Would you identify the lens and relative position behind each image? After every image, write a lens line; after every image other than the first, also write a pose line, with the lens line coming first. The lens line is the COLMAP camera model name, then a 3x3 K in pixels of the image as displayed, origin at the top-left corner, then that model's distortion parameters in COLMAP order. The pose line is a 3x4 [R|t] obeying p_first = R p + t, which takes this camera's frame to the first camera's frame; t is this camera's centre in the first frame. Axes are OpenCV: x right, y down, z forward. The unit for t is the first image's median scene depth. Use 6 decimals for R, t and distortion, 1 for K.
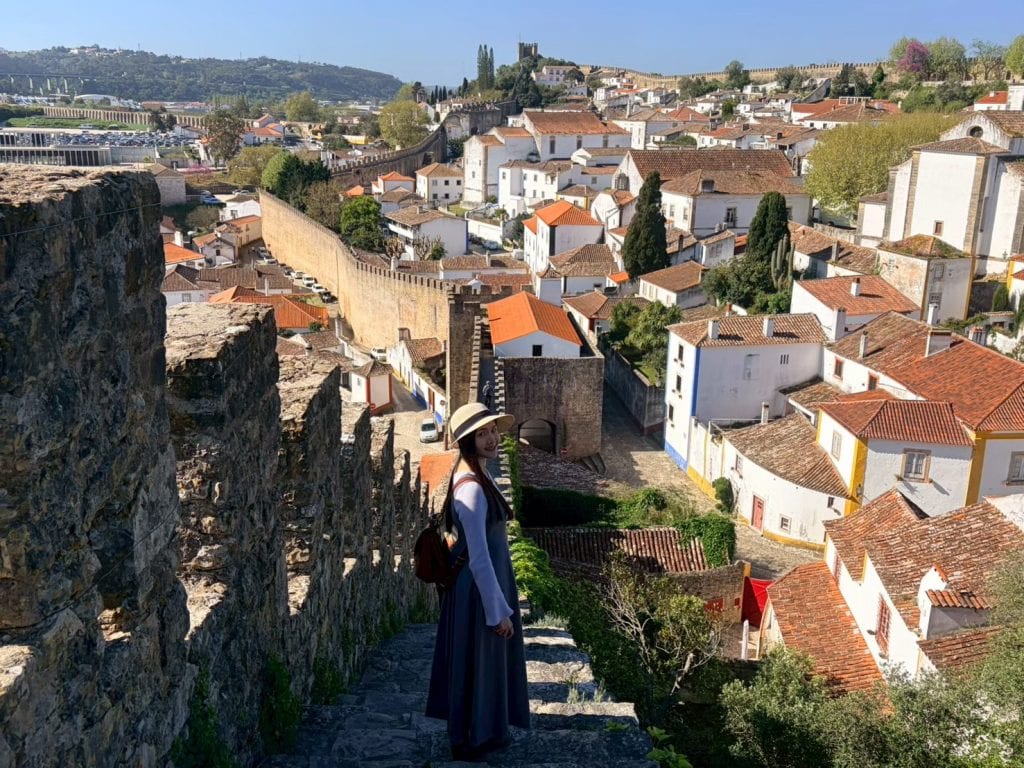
lens RADIAL K [[755.1, 0, 512.4], [0, 755.1, 382.8], [0, 0, 1]] dist [-0.001360, -0.011737]
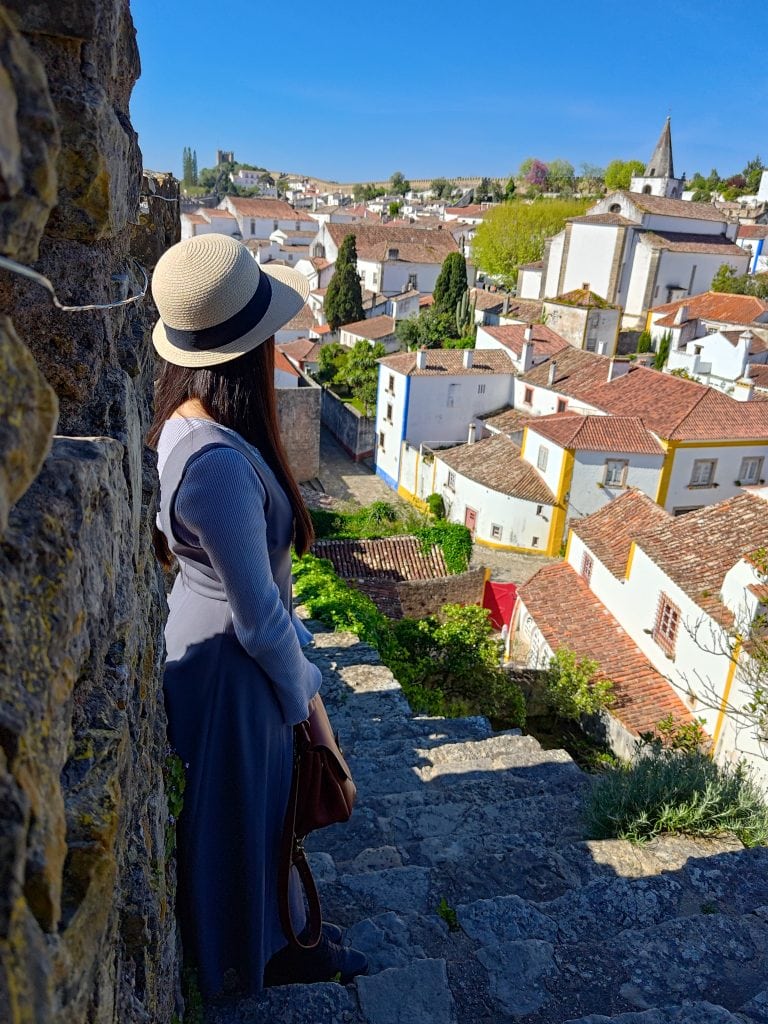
lens RADIAL K [[755.1, 0, 387.1], [0, 755.1, 512.5], [0, 0, 1]] dist [-0.001360, -0.011737]
pose [[0.981836, -0.039121, 0.185652, 0.015691], [0.011051, 0.988642, 0.149883, -0.035809], [-0.189407, -0.145109, 0.971117, -0.157067]]
